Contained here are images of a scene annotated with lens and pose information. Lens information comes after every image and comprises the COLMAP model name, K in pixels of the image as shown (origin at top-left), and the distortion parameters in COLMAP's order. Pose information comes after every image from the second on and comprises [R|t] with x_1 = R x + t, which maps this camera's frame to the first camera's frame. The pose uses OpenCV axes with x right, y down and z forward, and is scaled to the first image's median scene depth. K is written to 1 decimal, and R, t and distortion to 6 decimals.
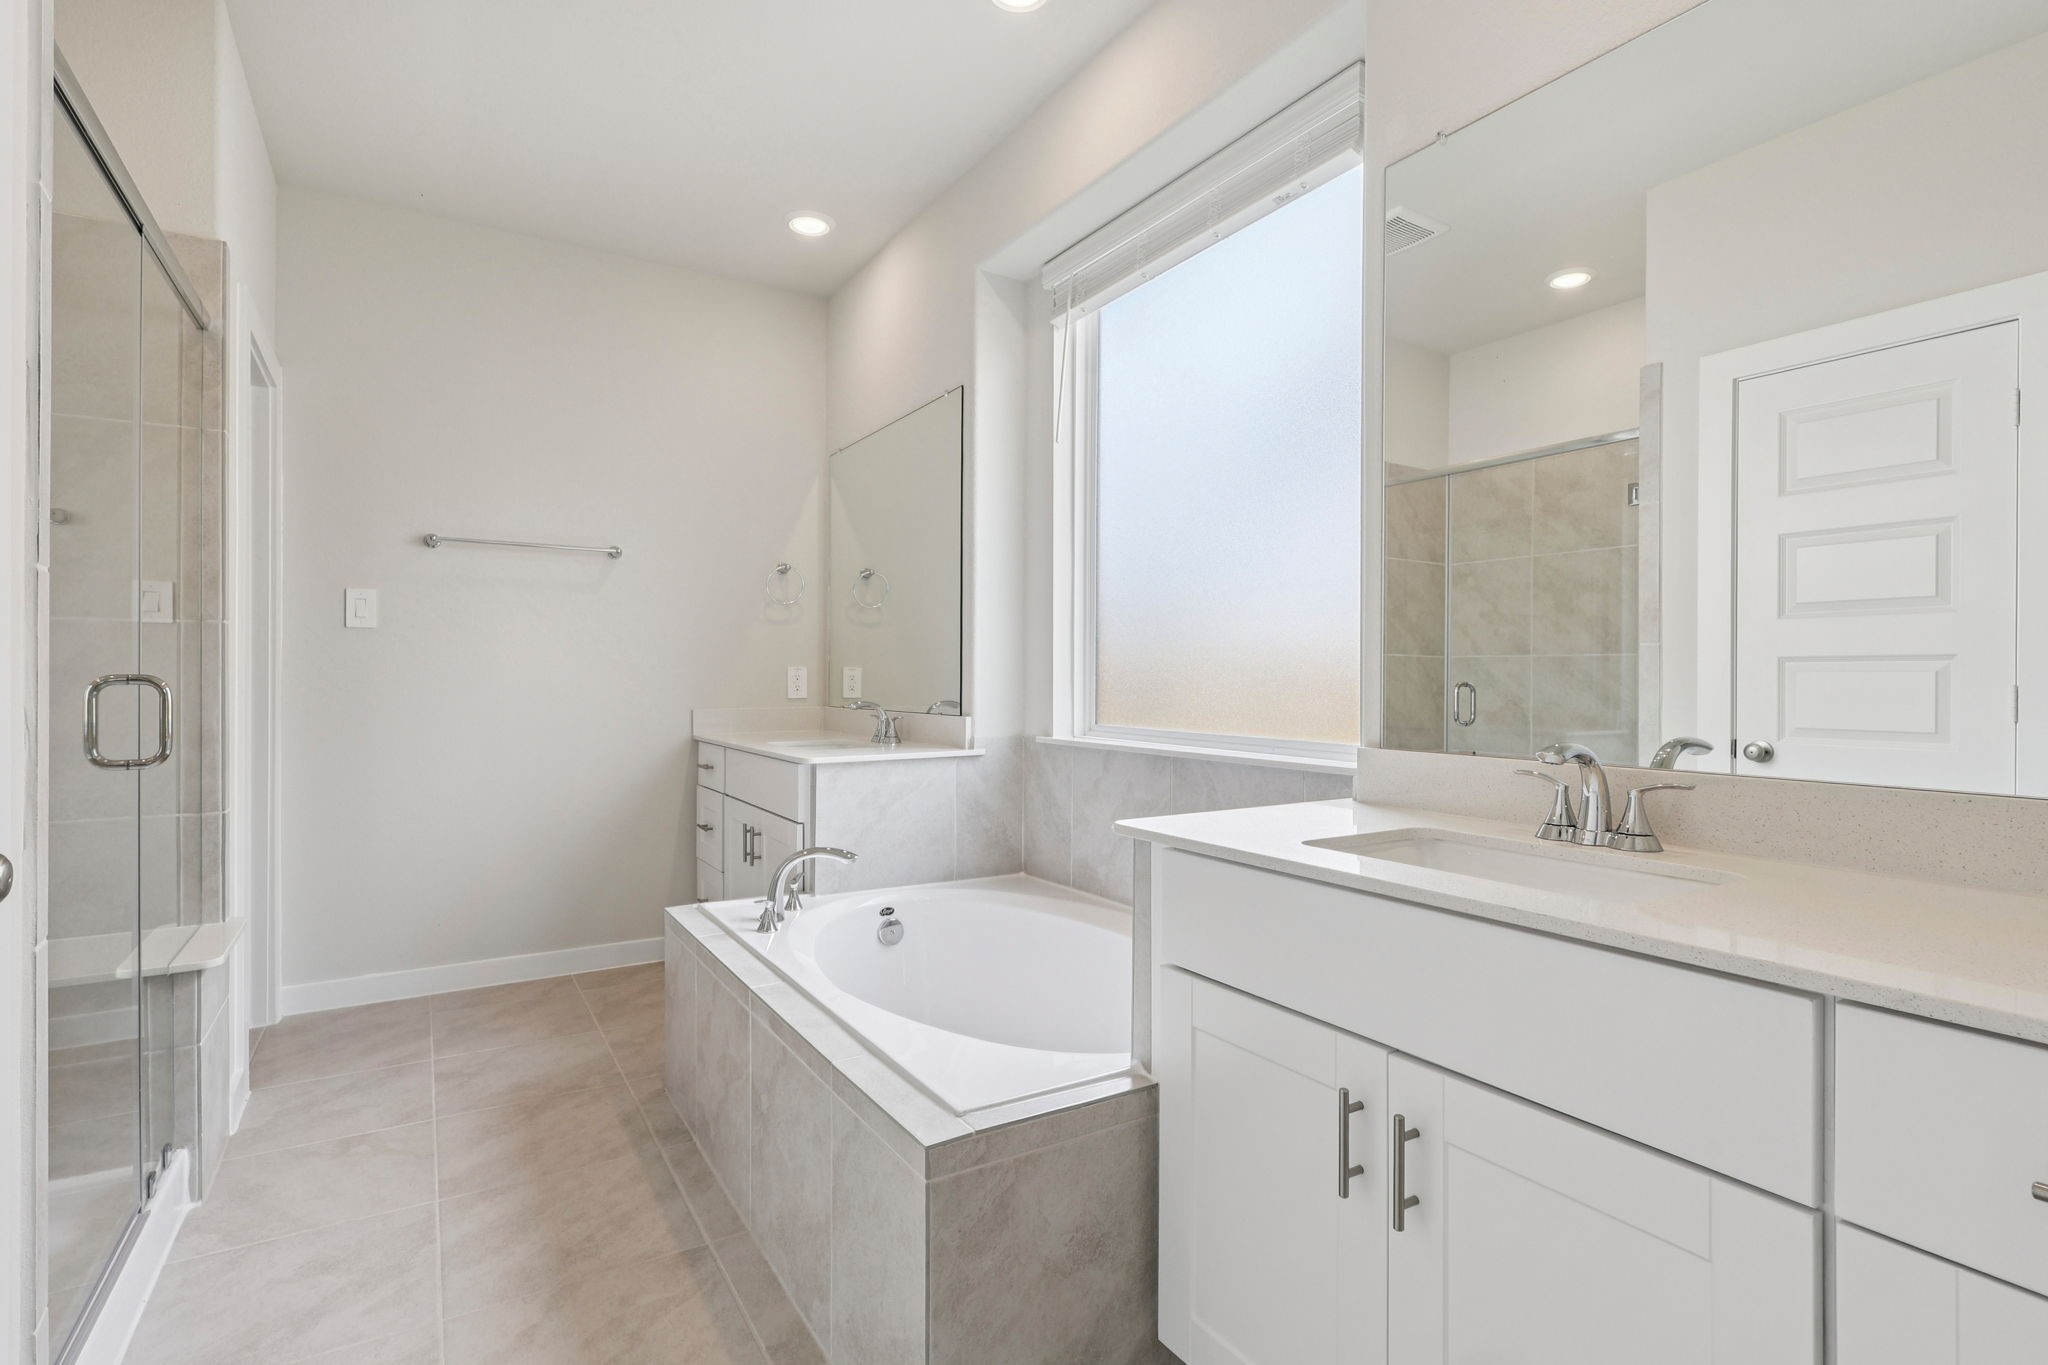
lens RADIAL K [[991.4, 0, 1020.5], [0, 991.4, 673.6], [0, 0, 1]] dist [-0.003622, -0.000599]
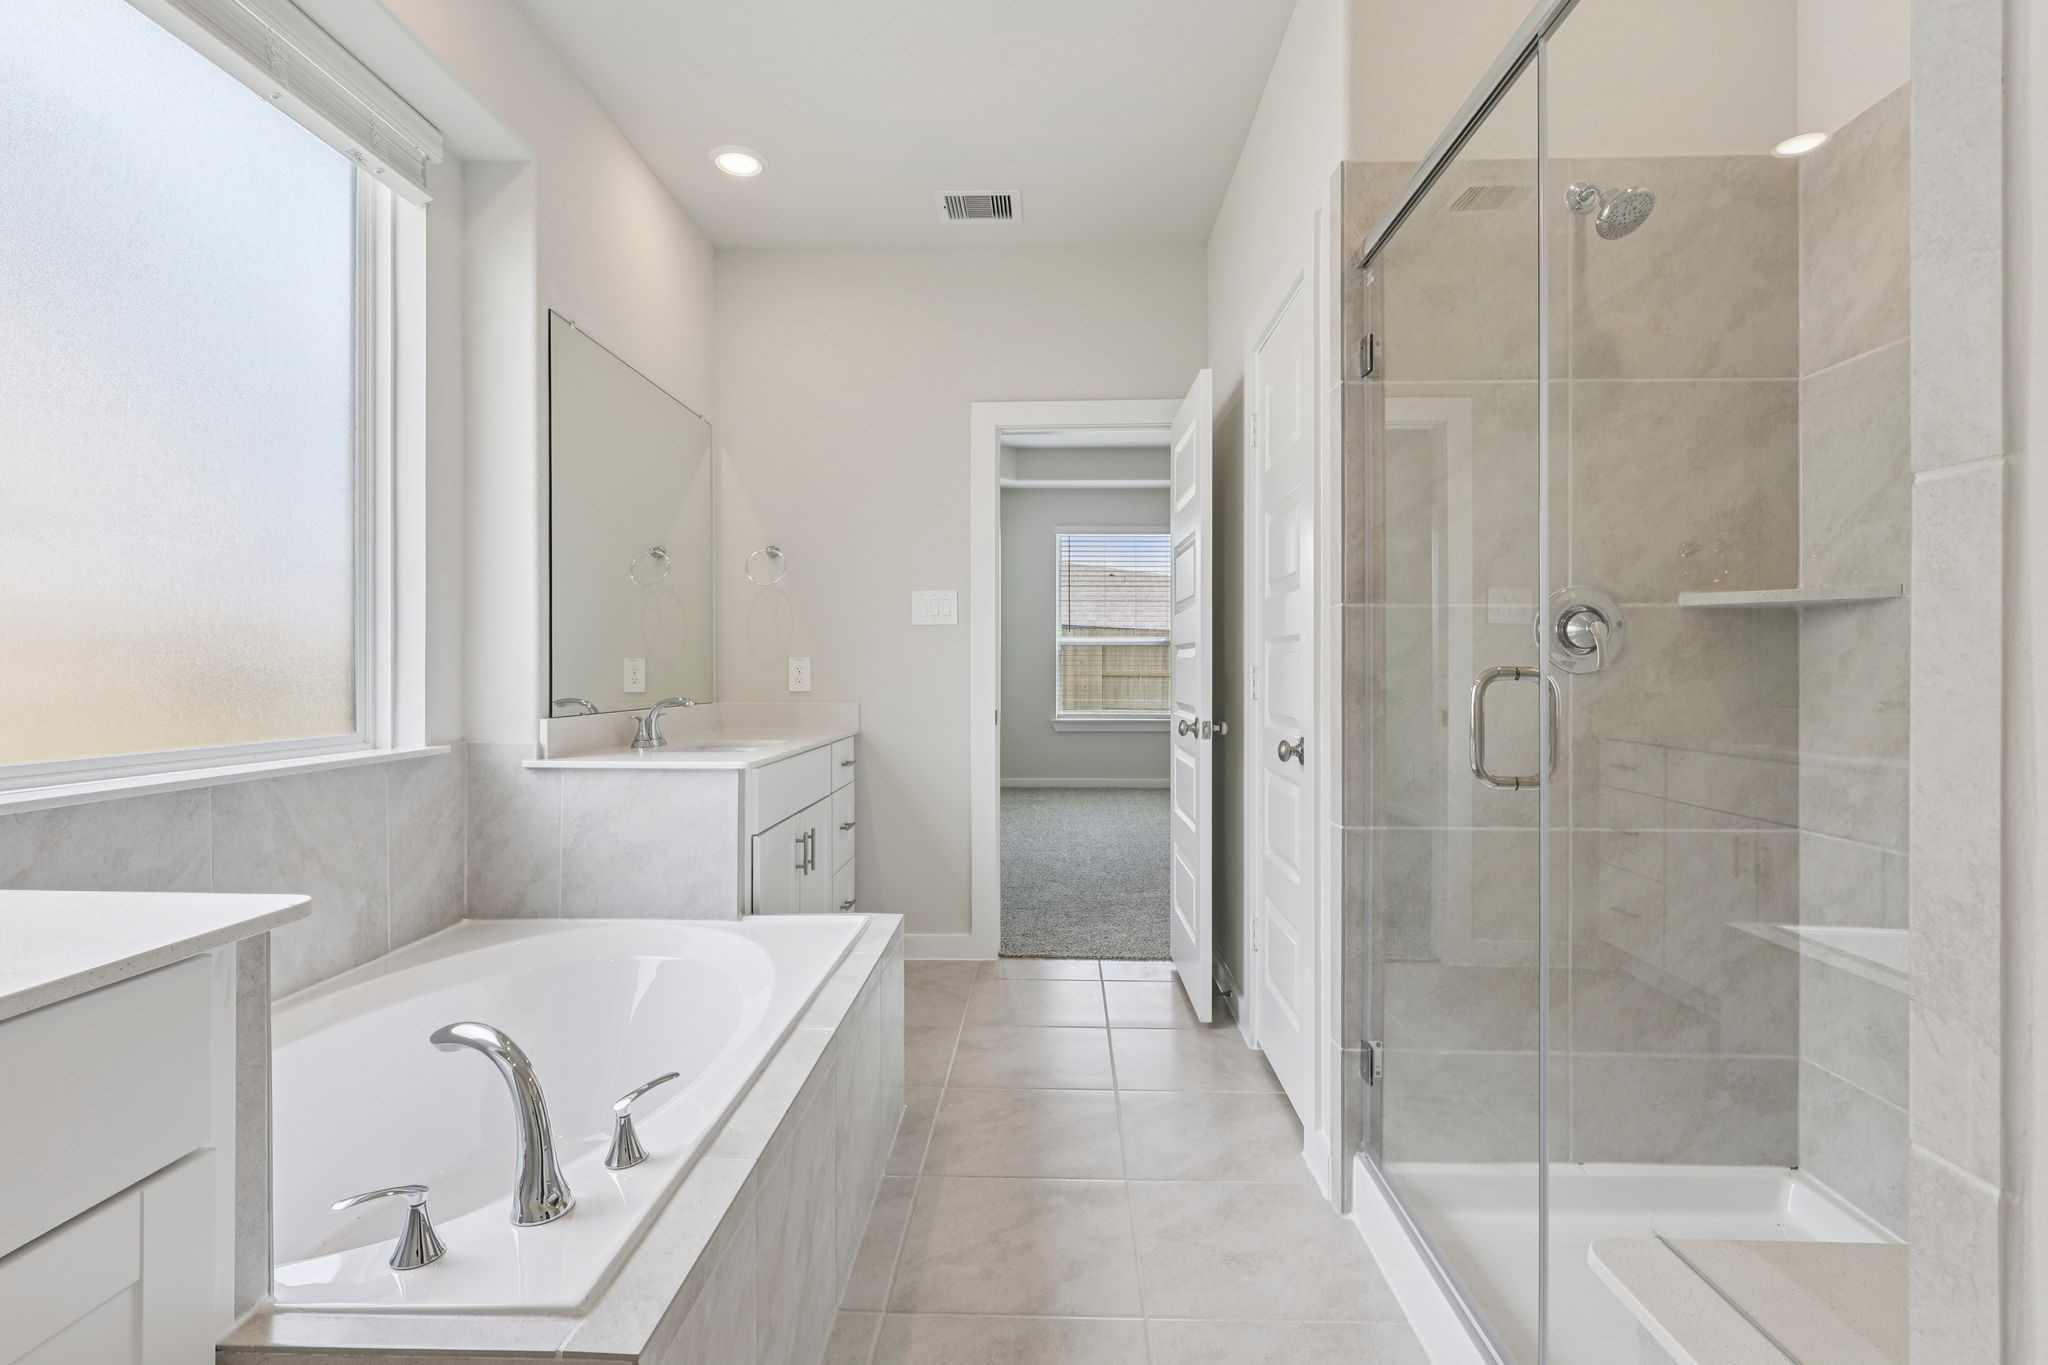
lens RADIAL K [[991.4, 0, 1027.0], [0, 991.4, 676.5], [0, 0, 1]] dist [-0.003622, -0.000599]
pose [[-0.837806, -0.006649, 0.545928, -0.996096], [-0.002014, 0.999957, 0.009088, 0.003154], [-0.545965, 0.006515, -0.837783, 1.843497]]
